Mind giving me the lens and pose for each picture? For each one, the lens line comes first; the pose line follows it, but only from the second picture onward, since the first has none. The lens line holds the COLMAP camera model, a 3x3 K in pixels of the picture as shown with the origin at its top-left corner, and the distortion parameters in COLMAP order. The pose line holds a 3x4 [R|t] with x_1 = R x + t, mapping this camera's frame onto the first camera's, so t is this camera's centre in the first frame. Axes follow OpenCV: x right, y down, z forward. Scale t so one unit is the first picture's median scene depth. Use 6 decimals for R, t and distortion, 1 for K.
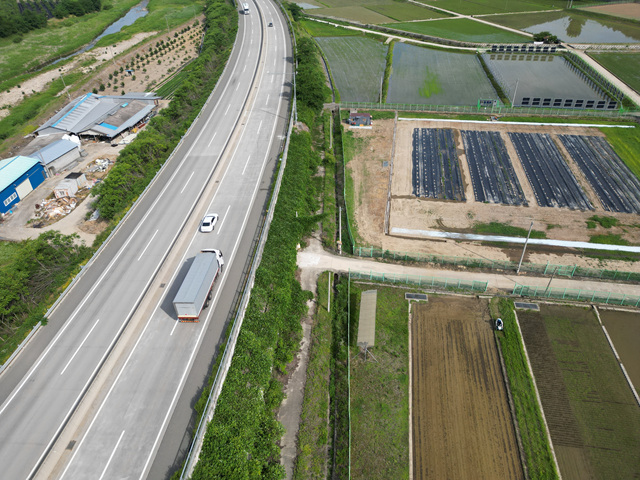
lens RADIAL K [[458.4, 0, 319.1], [0, 458.4, 238.3], [0, 0, 1]] dist [0.056338, -0.045366]
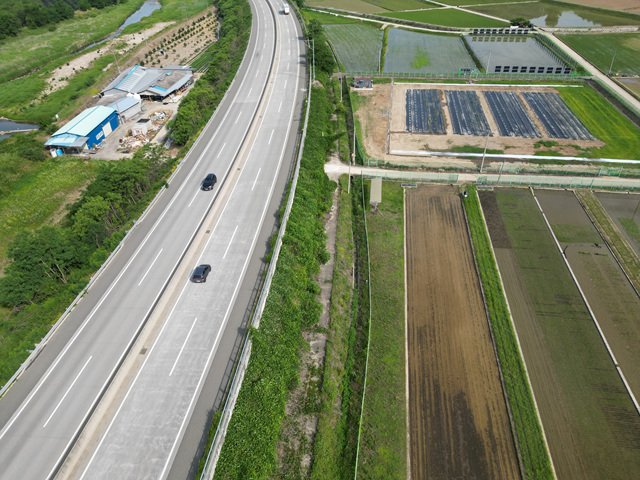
lens RADIAL K [[458.4, 0, 320.1], [0, 458.4, 242.2], [0, 0, 1]] dist [0.056338, -0.045366]
pose [[0.999849, -0.011036, 0.013425, -0.053253], [0.010958, 0.999922, 0.005916, 0.179421], [-0.013490, -0.005768, 0.999892, -0.262851]]
